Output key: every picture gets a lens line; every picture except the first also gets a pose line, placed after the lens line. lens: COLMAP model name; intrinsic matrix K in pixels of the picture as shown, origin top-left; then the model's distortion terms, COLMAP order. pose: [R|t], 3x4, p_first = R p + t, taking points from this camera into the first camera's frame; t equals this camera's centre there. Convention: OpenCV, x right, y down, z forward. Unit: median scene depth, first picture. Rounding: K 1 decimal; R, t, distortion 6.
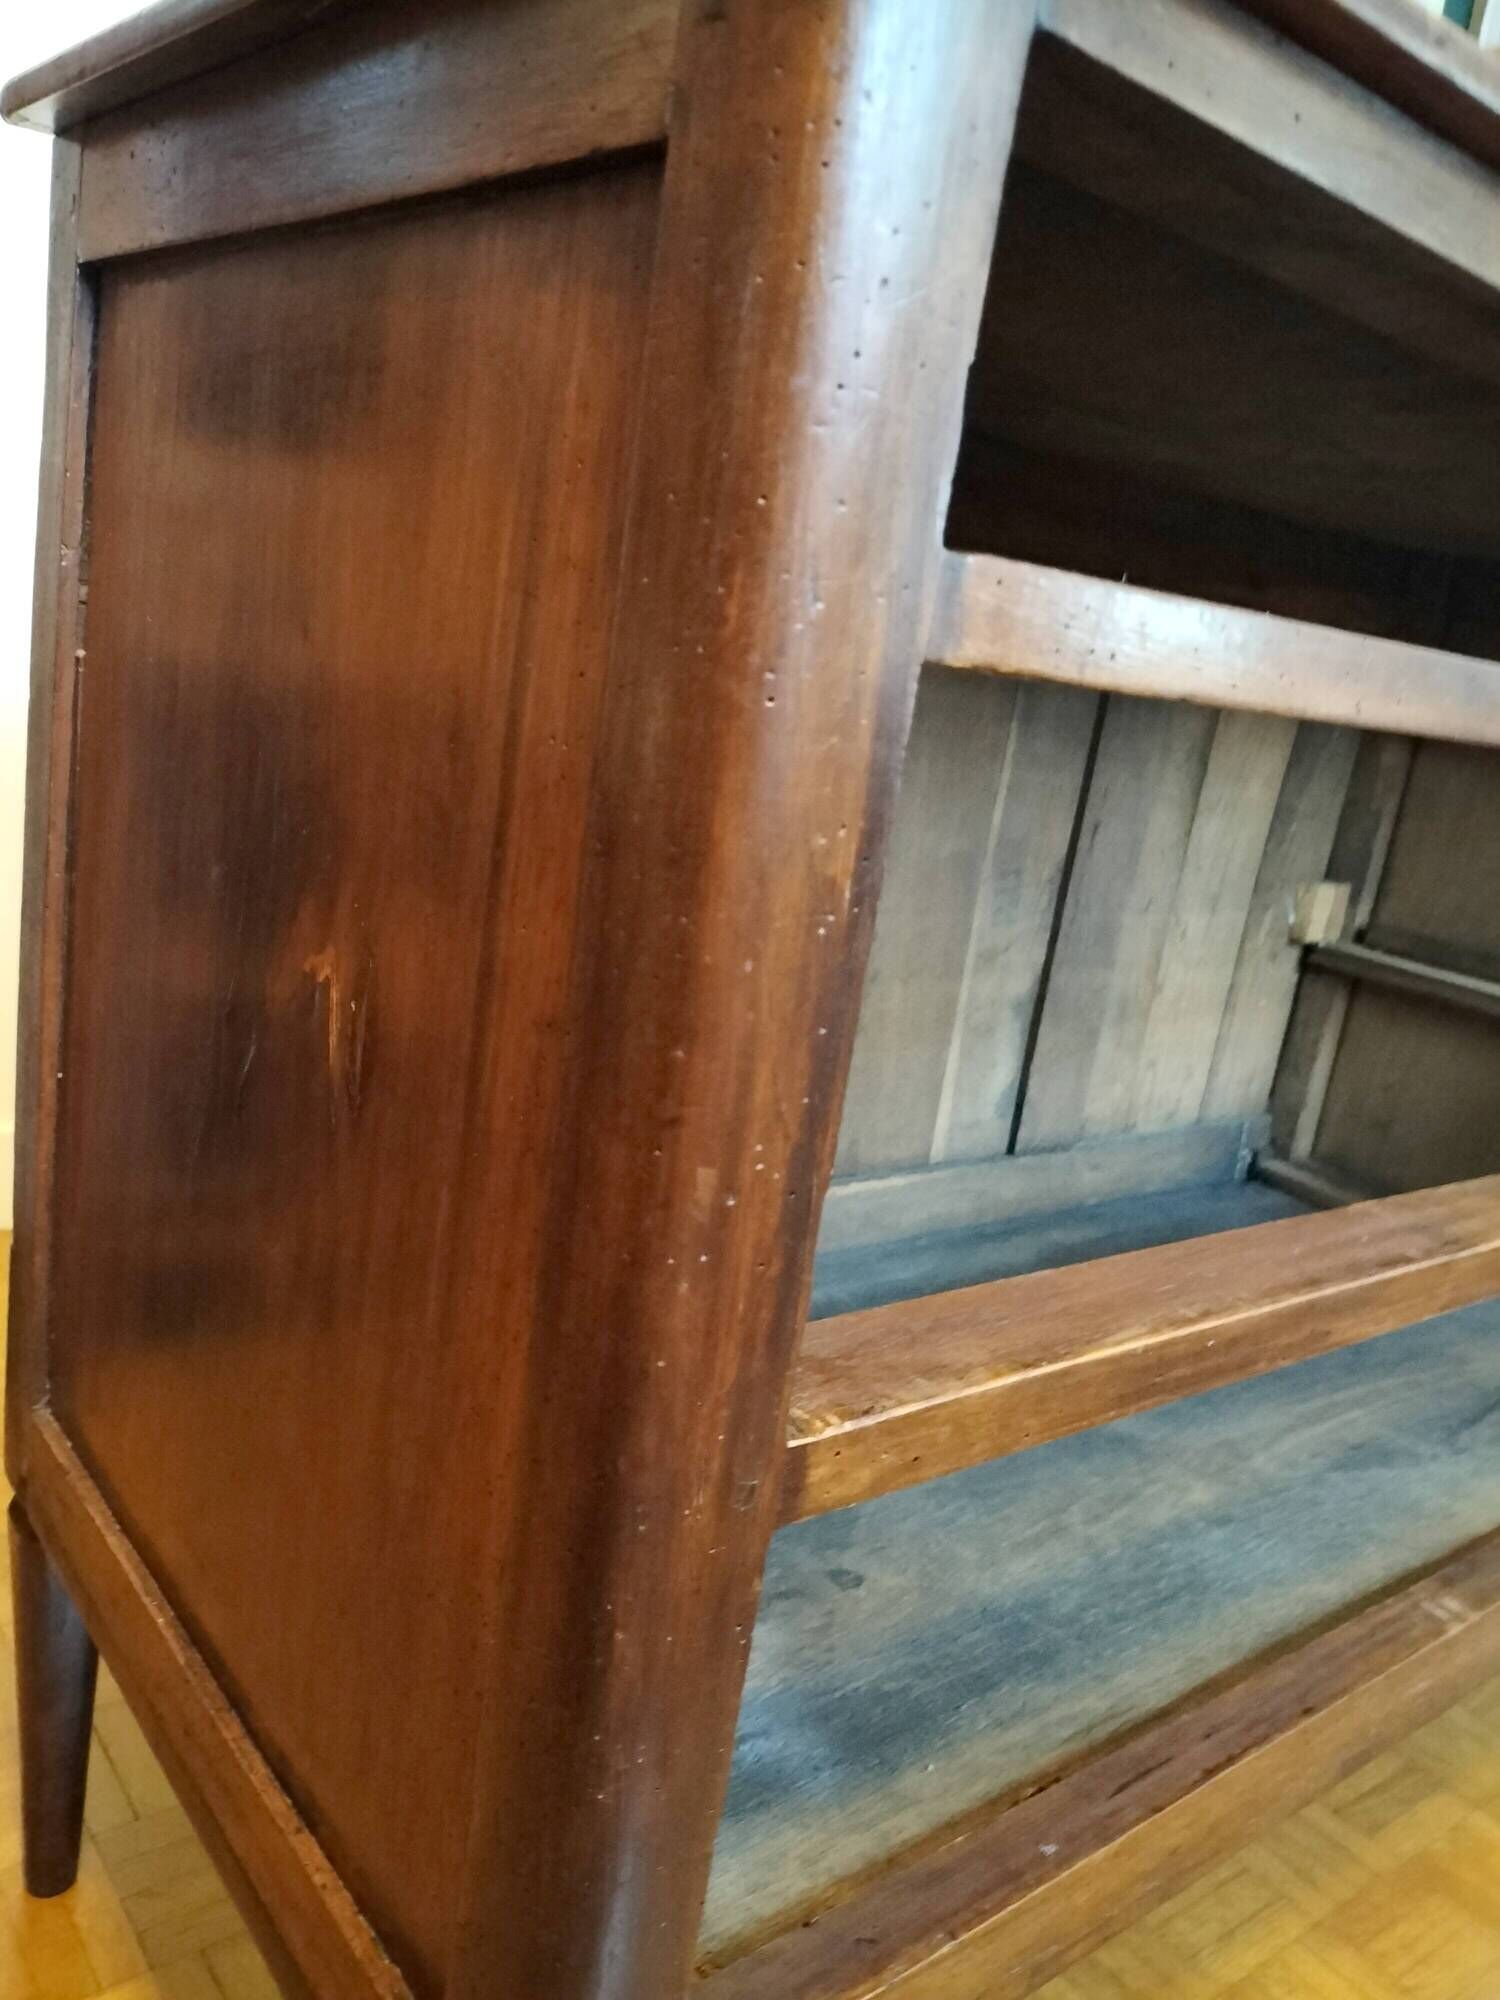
lens RADIAL K [[1531.0, 0, 743.4], [0, 1531.0, 1002.9], [0, 0, 1]] dist [0.038199, -0.025570]
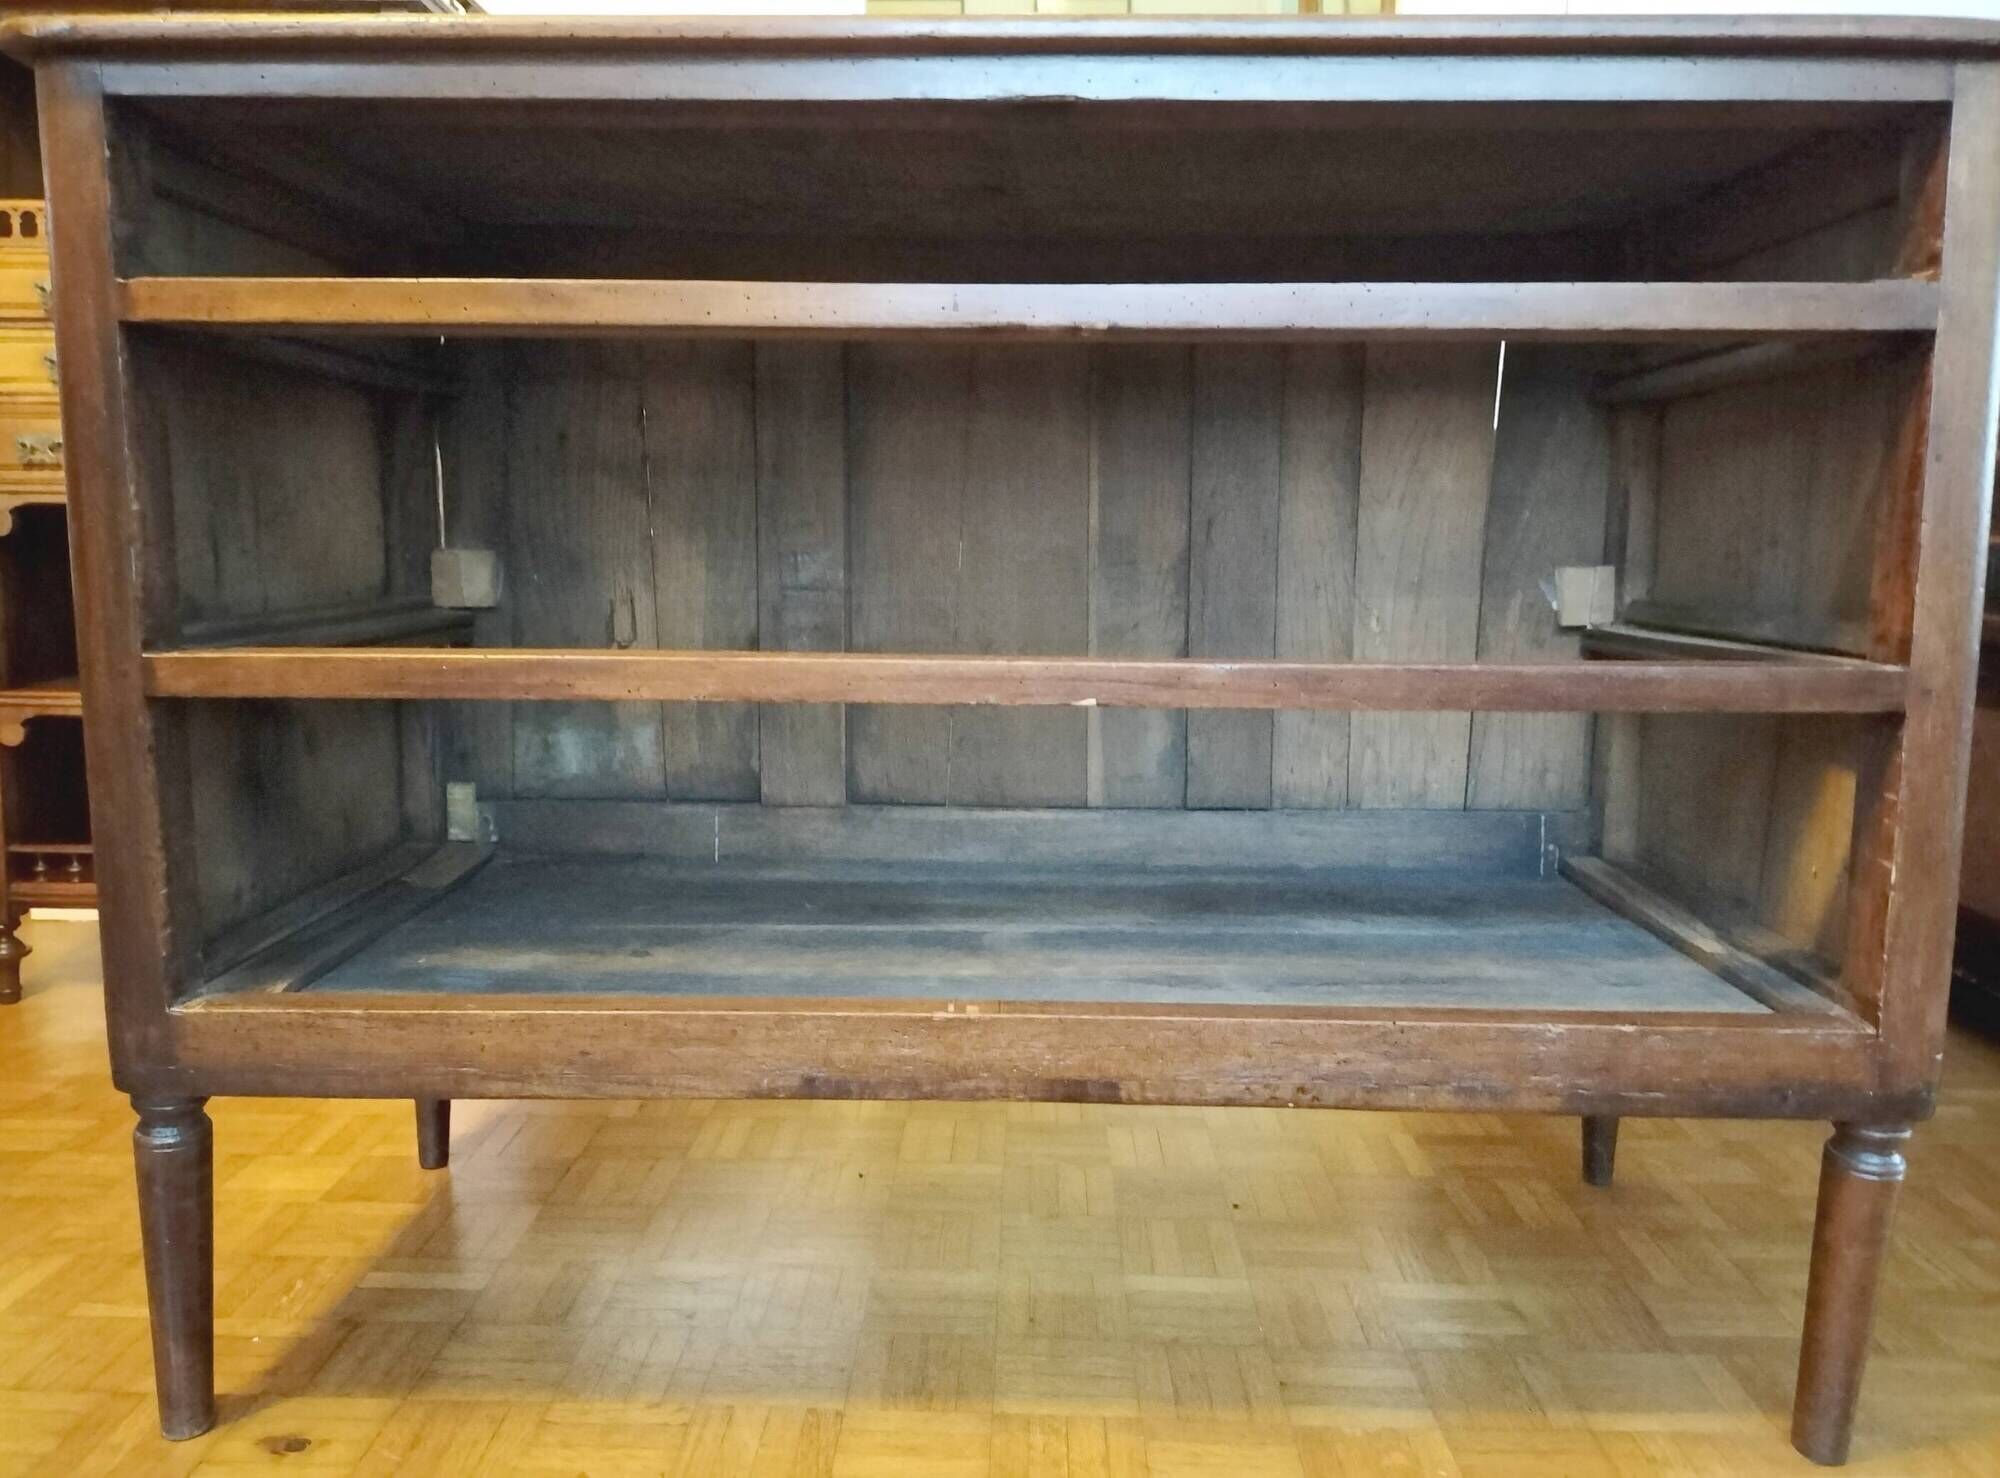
lens RADIAL K [[1513.3, 0, 992.6], [0, 1513.3, 734.3], [0, 0, 1]] dist [0.046226, -0.003332]
pose [[0.767518, -0.056498, -0.638533, 1.085623], [-0.047868, 0.988276, -0.144981, 0.294149], [0.639238, 0.141841, 0.755815, 0.029199]]
